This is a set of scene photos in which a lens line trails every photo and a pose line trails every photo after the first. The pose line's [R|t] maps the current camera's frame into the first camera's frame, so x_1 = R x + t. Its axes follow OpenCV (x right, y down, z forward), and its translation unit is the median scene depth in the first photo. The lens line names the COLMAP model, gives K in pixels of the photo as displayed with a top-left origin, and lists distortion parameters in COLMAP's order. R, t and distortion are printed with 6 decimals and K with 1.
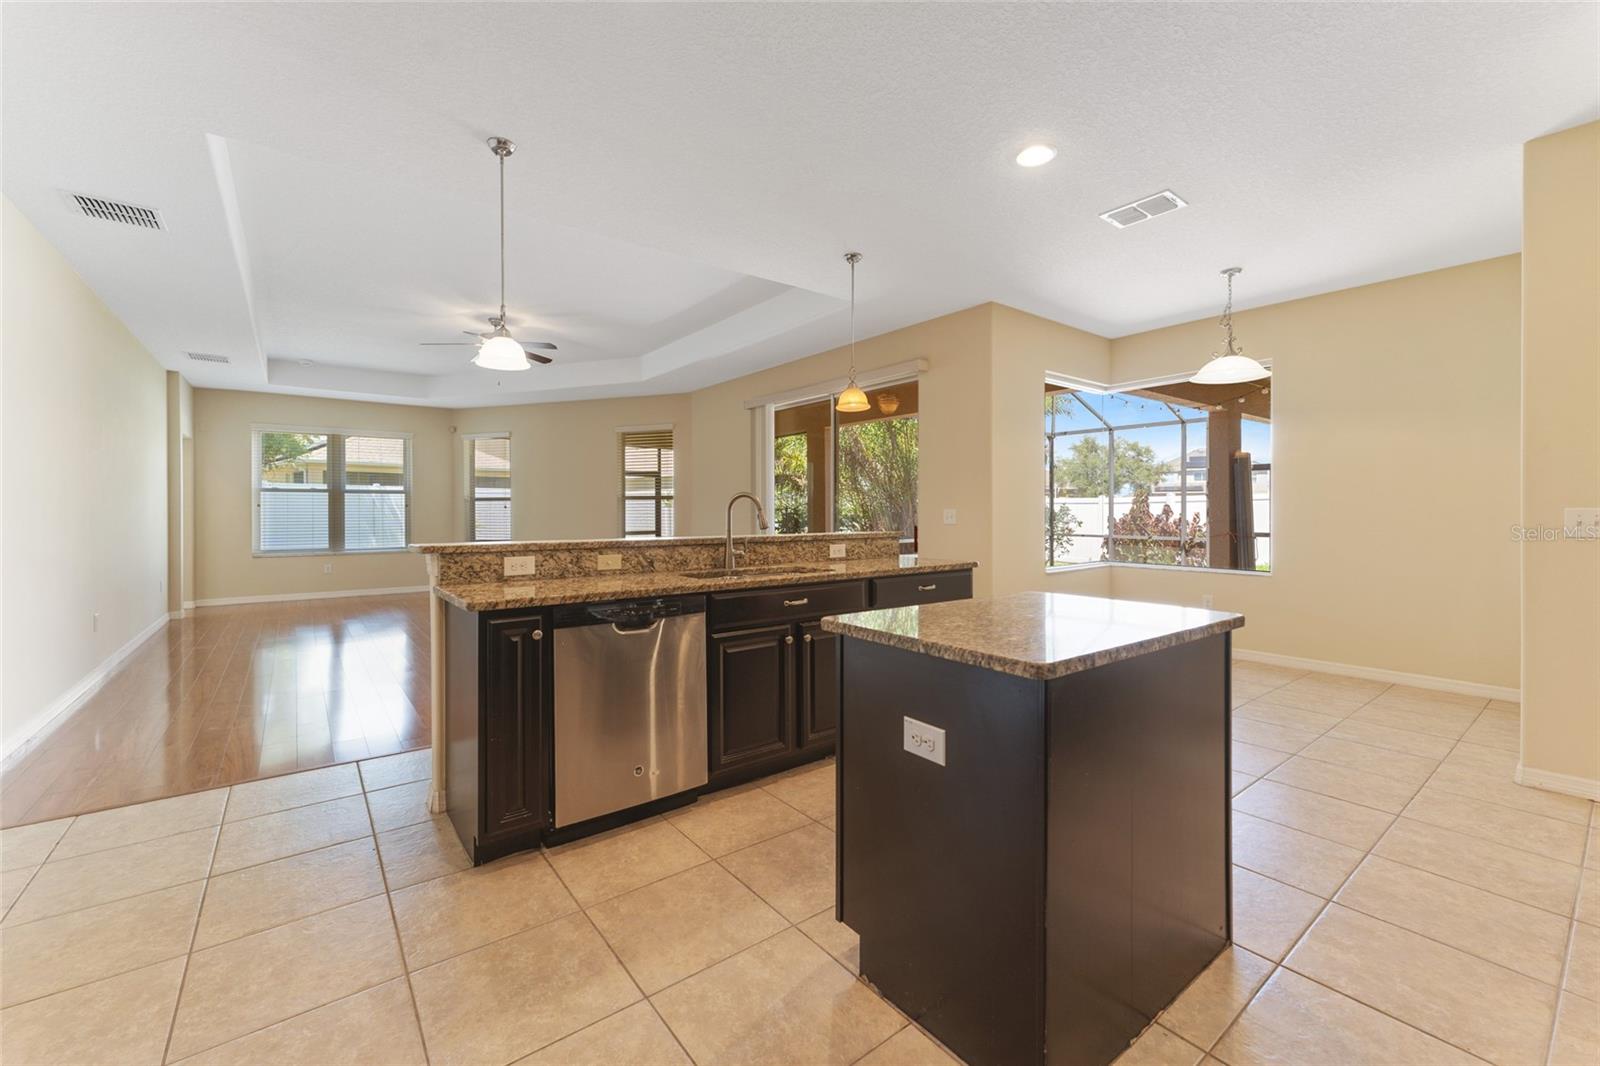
lens RADIAL K [[646.3, 0, 797.7], [0, 646.3, 516.4], [0, 0, 1]] dist [0.002310, 0.000448]
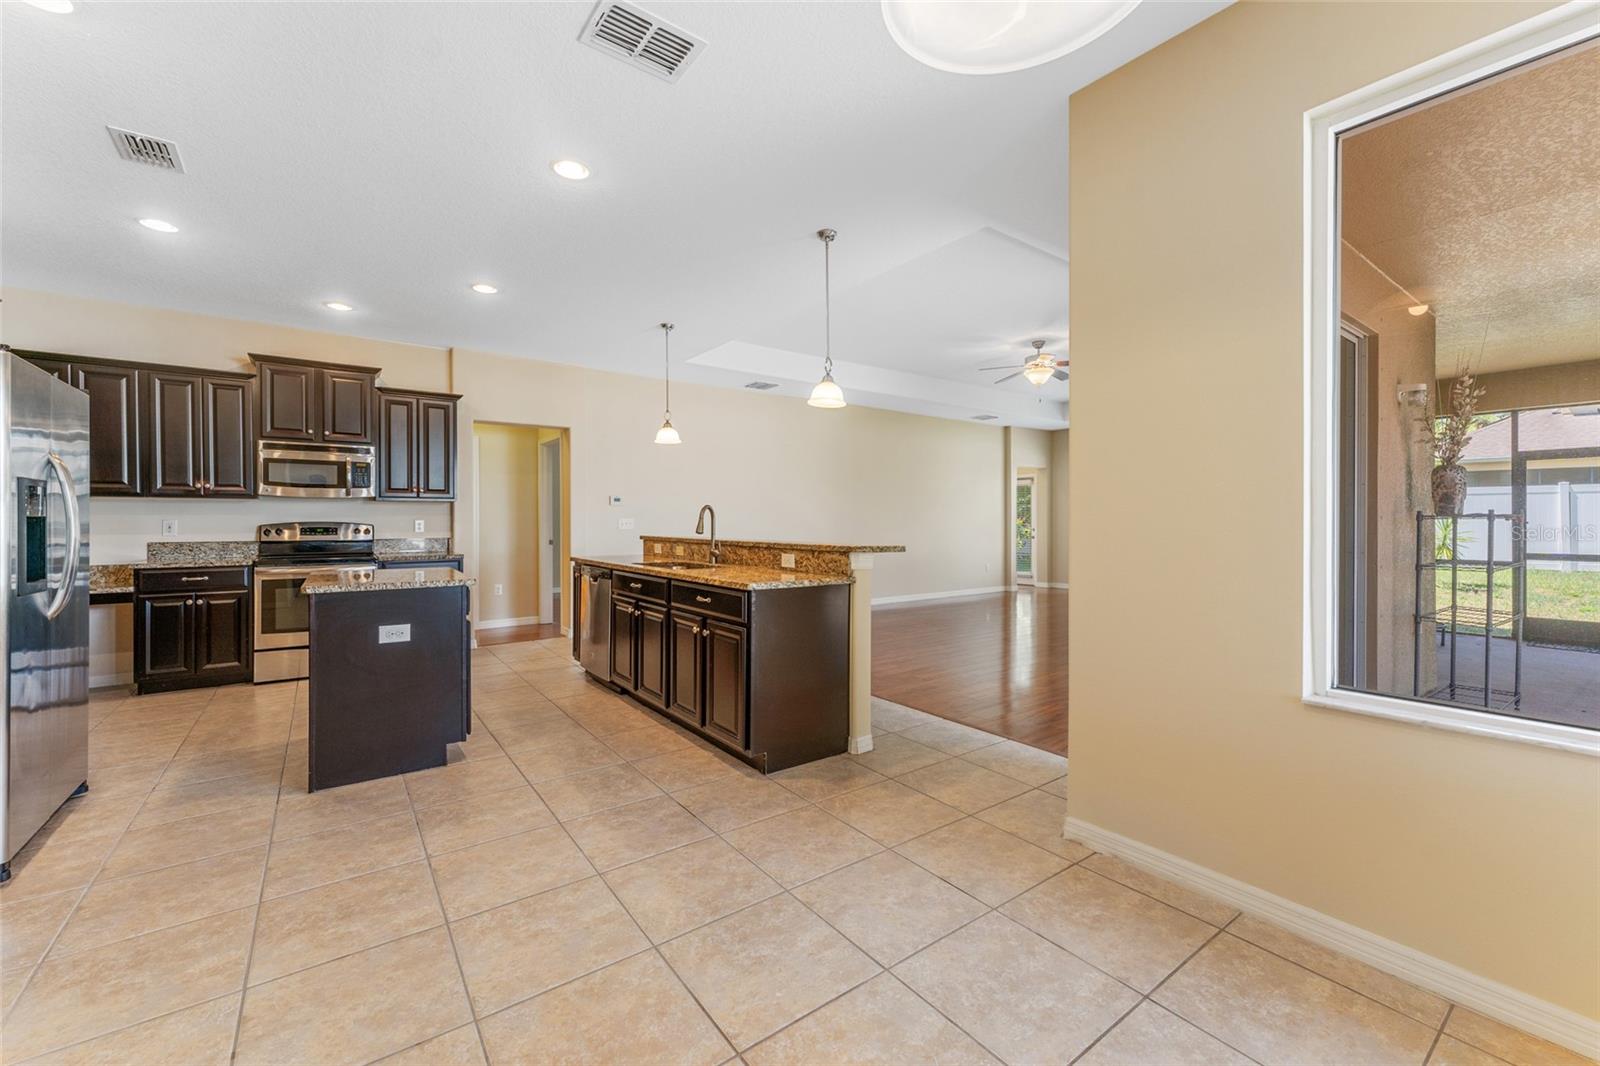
lens RADIAL K [[646.3, 0, 797.5], [0, 646.3, 524.0], [0, 0, 1]] dist [0.002310, 0.000448]
pose [[-0.024542, 0.008592, -0.999662, 1.721411], [-0.009963, 0.999911, 0.008838, -0.017506], [0.999649, 0.010176, -0.024454, 1.727476]]
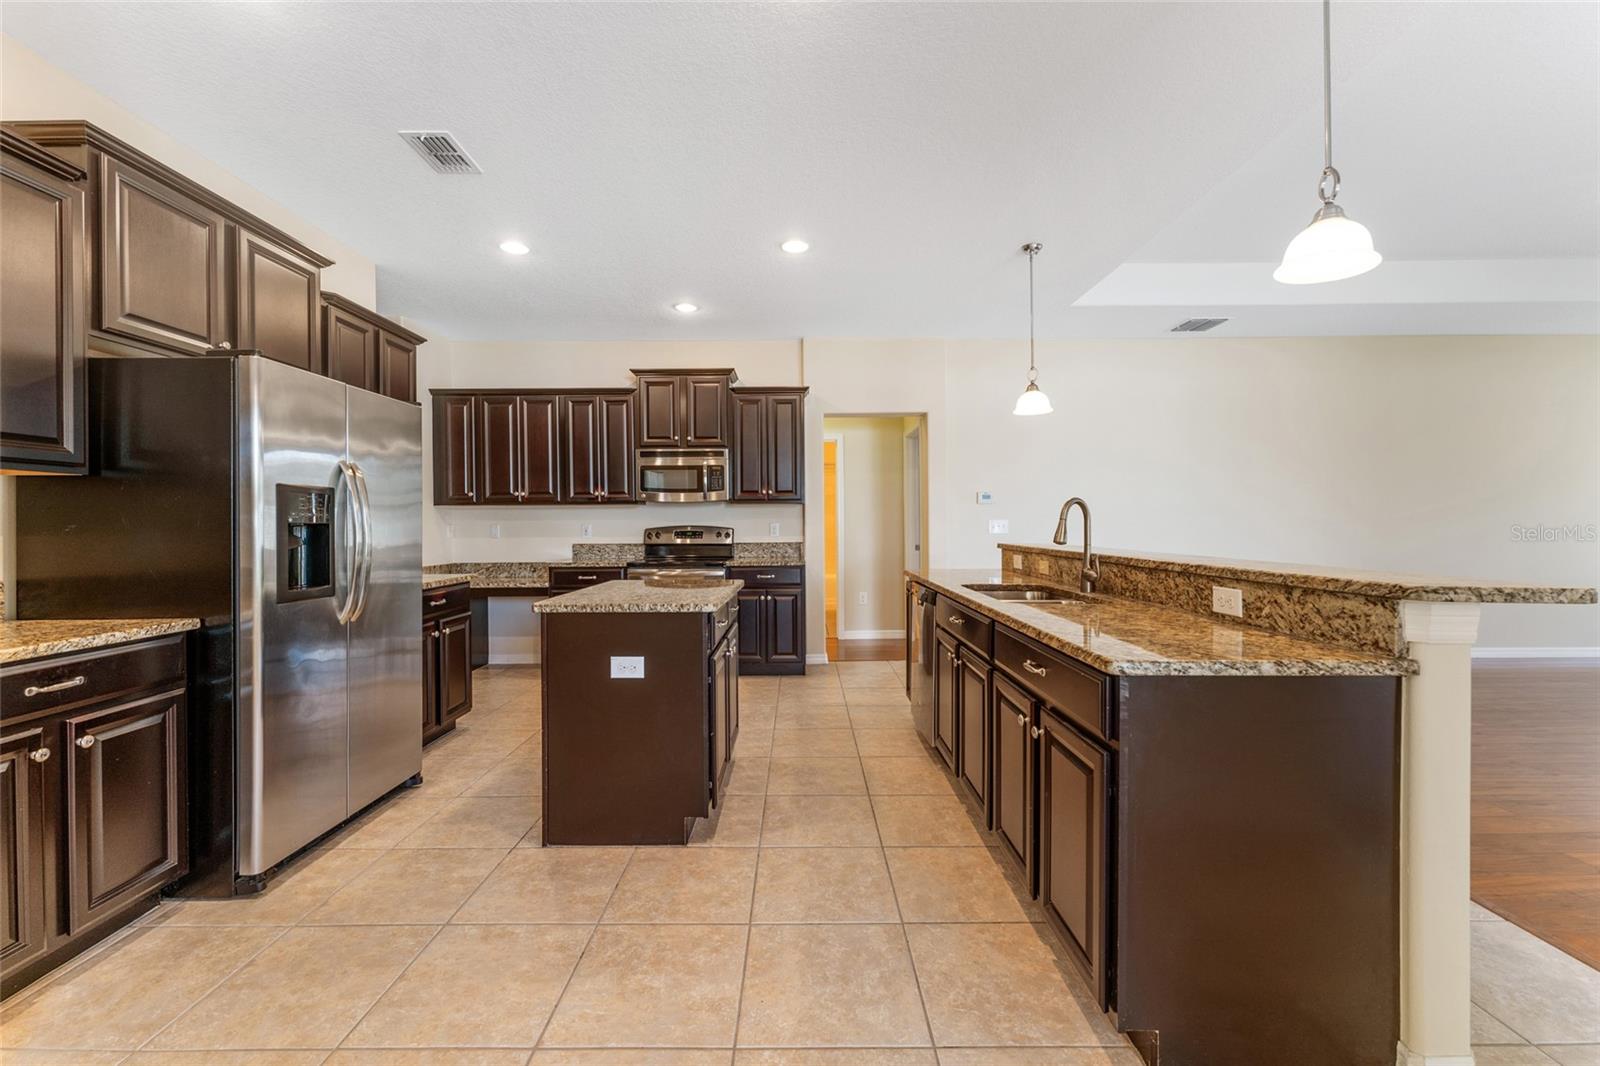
lens RADIAL K [[646.3, 0, 796.9], [0, 646.3, 525.9], [0, 0, 1]] dist [0.002310, 0.000448]
pose [[-0.611972, 0.009650, -0.790821, 1.090425], [-0.000754, 0.999918, 0.012784, -0.017408], [0.790879, 0.008420, -0.611914, 1.735081]]
